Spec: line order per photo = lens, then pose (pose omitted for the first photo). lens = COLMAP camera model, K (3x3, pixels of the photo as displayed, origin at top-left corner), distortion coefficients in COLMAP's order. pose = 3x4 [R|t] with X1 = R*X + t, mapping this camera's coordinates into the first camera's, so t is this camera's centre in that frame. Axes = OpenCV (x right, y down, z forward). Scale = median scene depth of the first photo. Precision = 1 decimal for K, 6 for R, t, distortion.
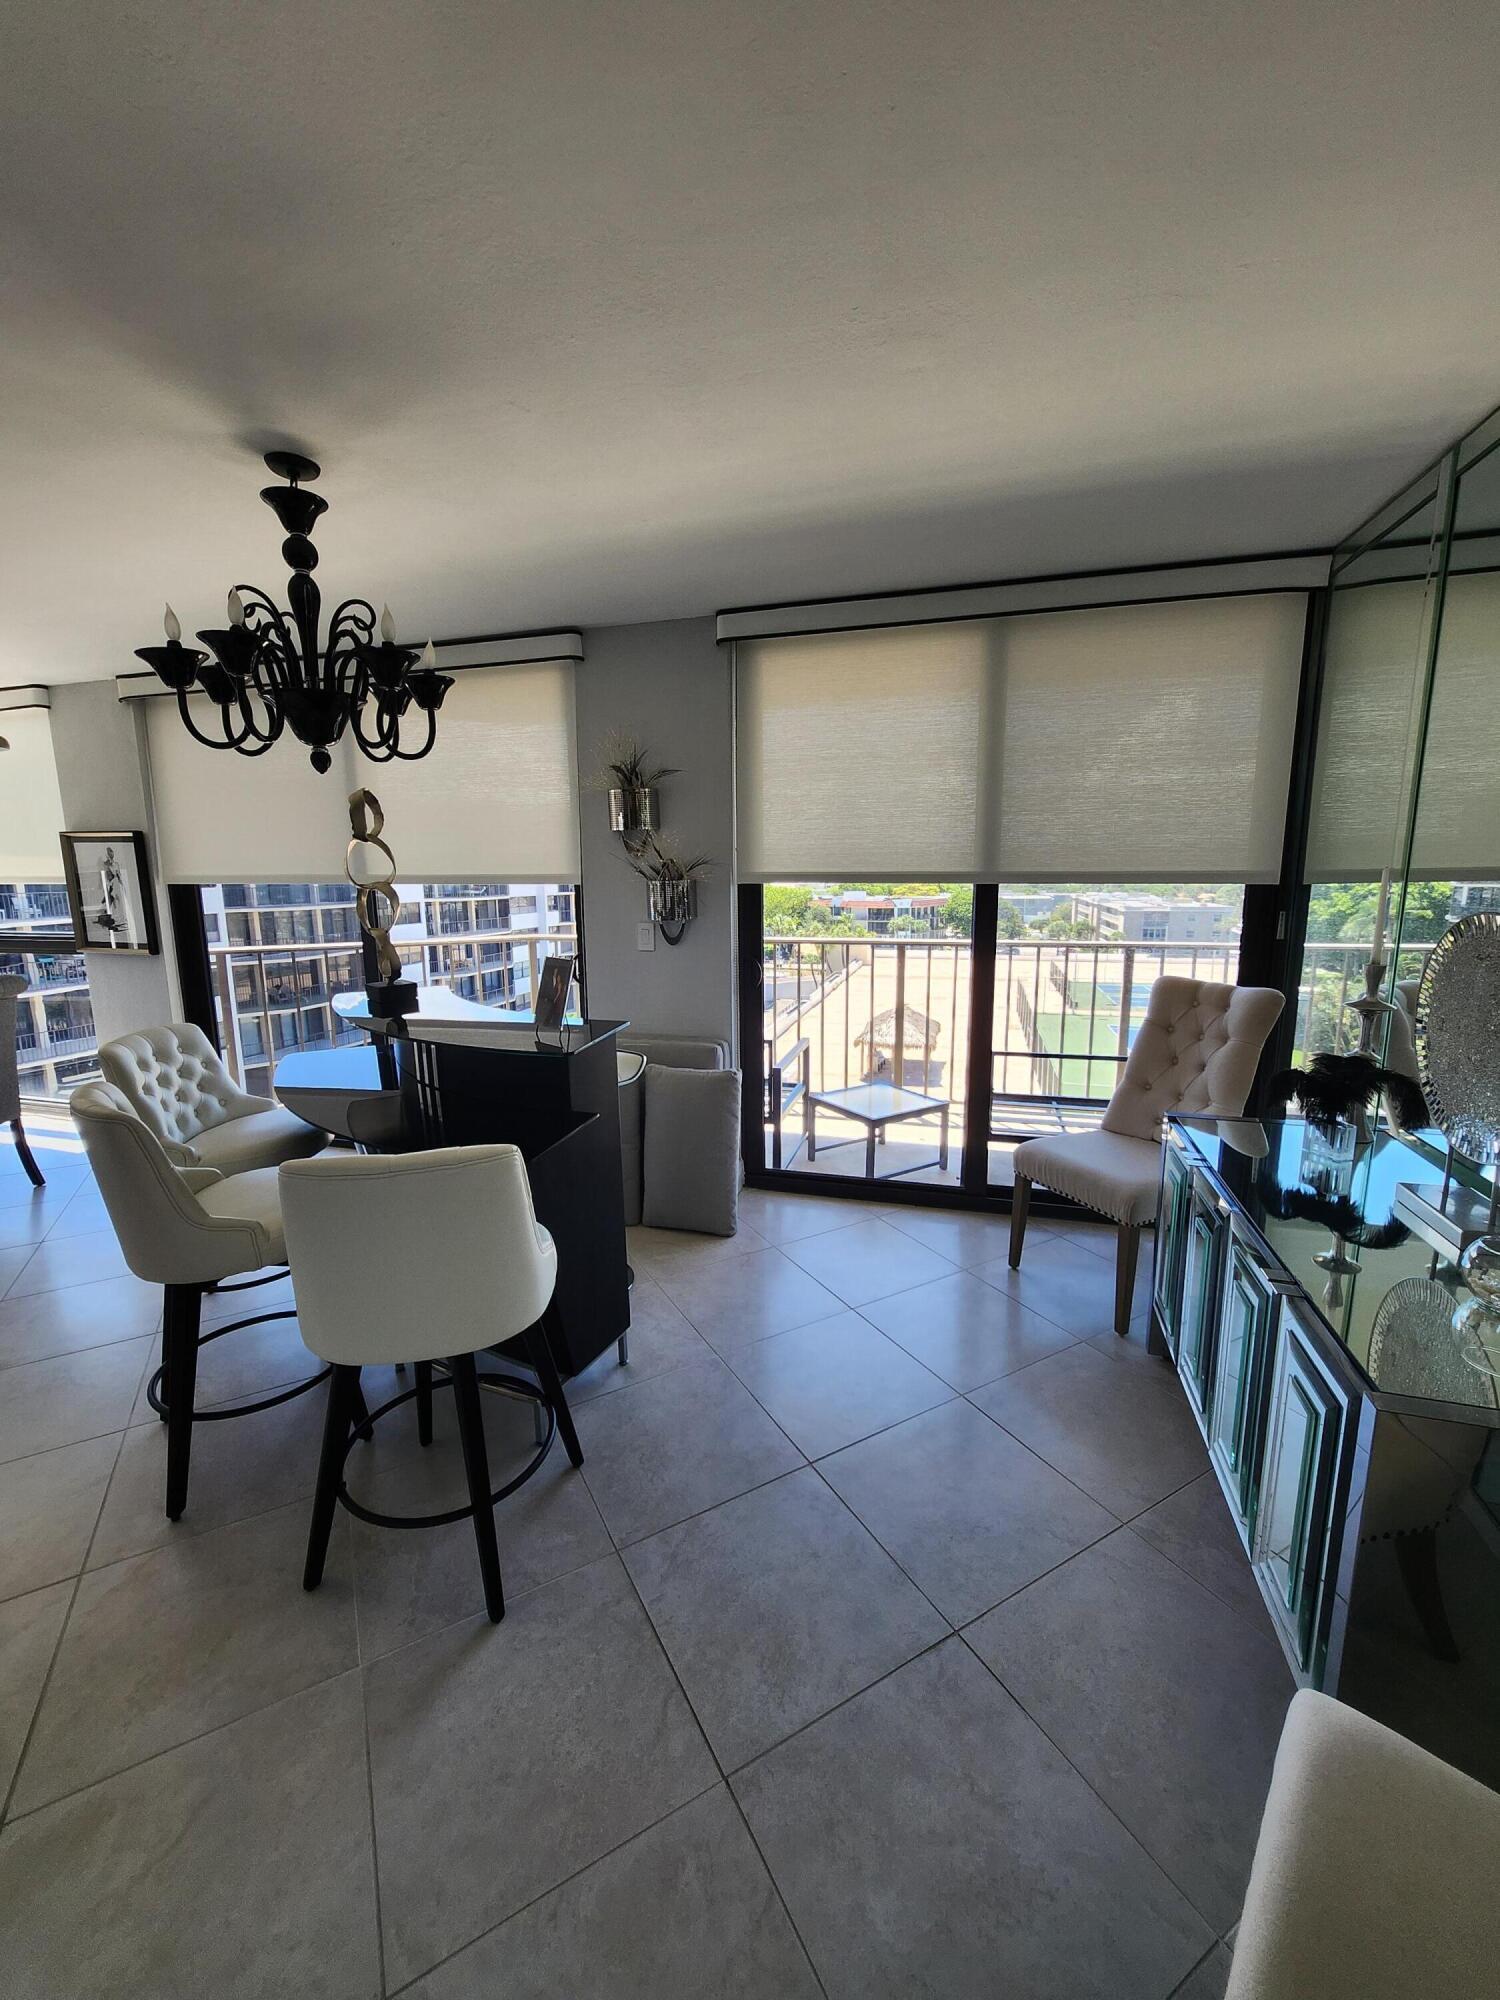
lens RADIAL K [[797.7, 0, 756.0], [0, 797.7, 1005.5], [0, 0, 1]] dist [-0.002182, -0.000184]
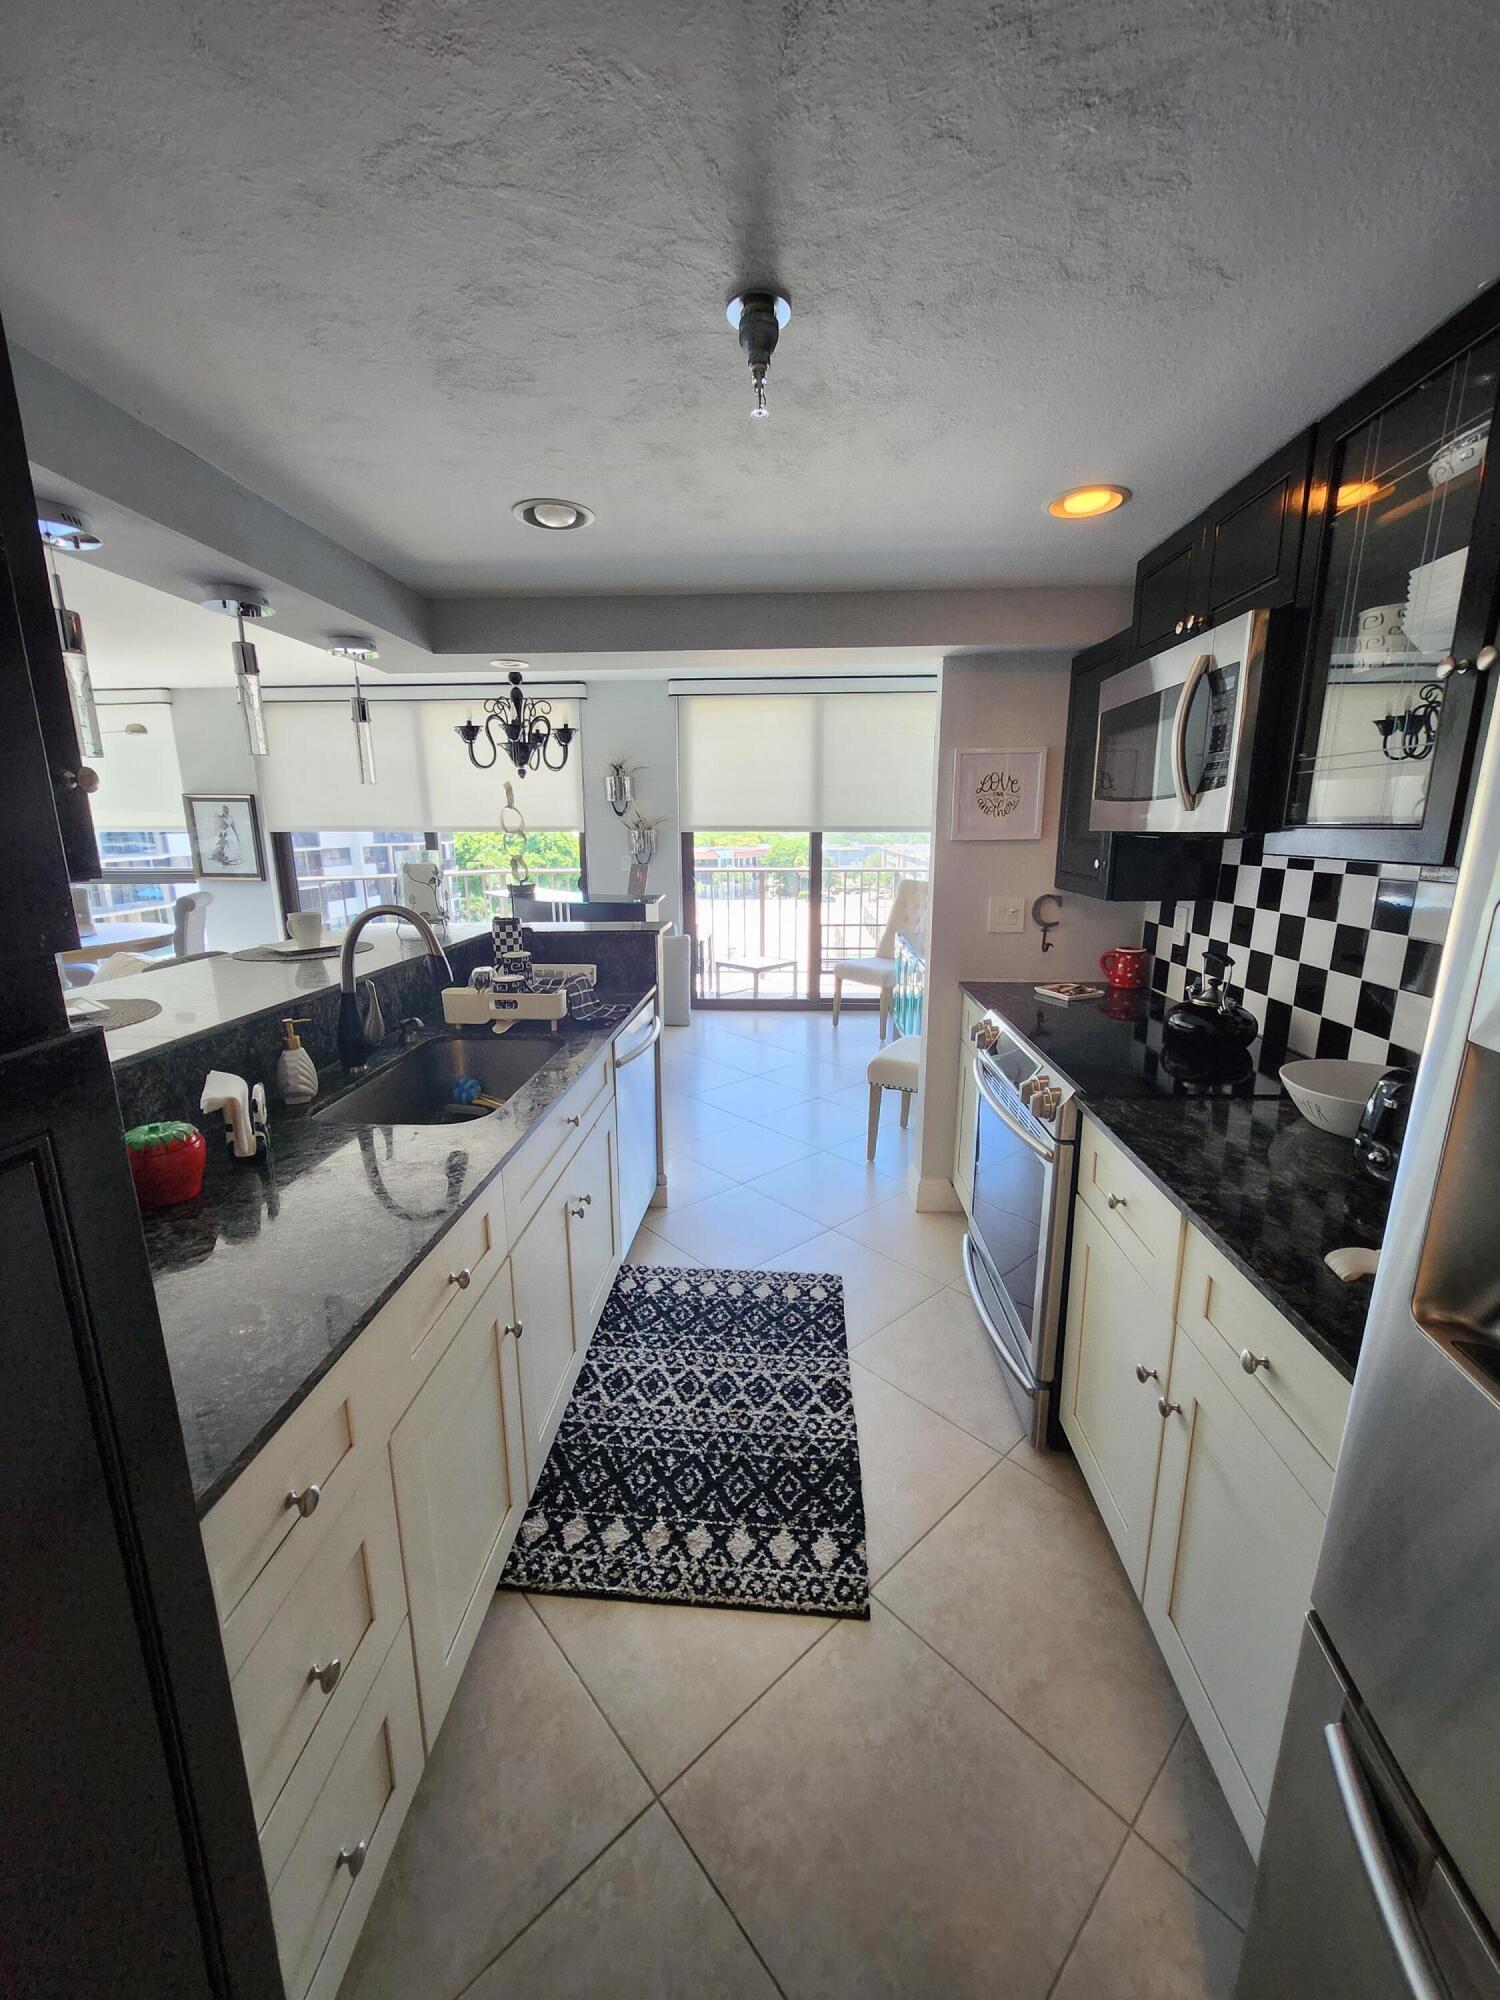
lens RADIAL K [[797.7, 0, 756.0], [0, 797.7, 1005.5], [0, 0, 1]] dist [-0.002182, -0.000184]
pose [[0.975935, -0.043562, 0.213664, -0.223972], [0.030947, 0.997594, 0.062036, 0.111249], [-0.215852, -0.053931, 0.974936, -0.687155]]
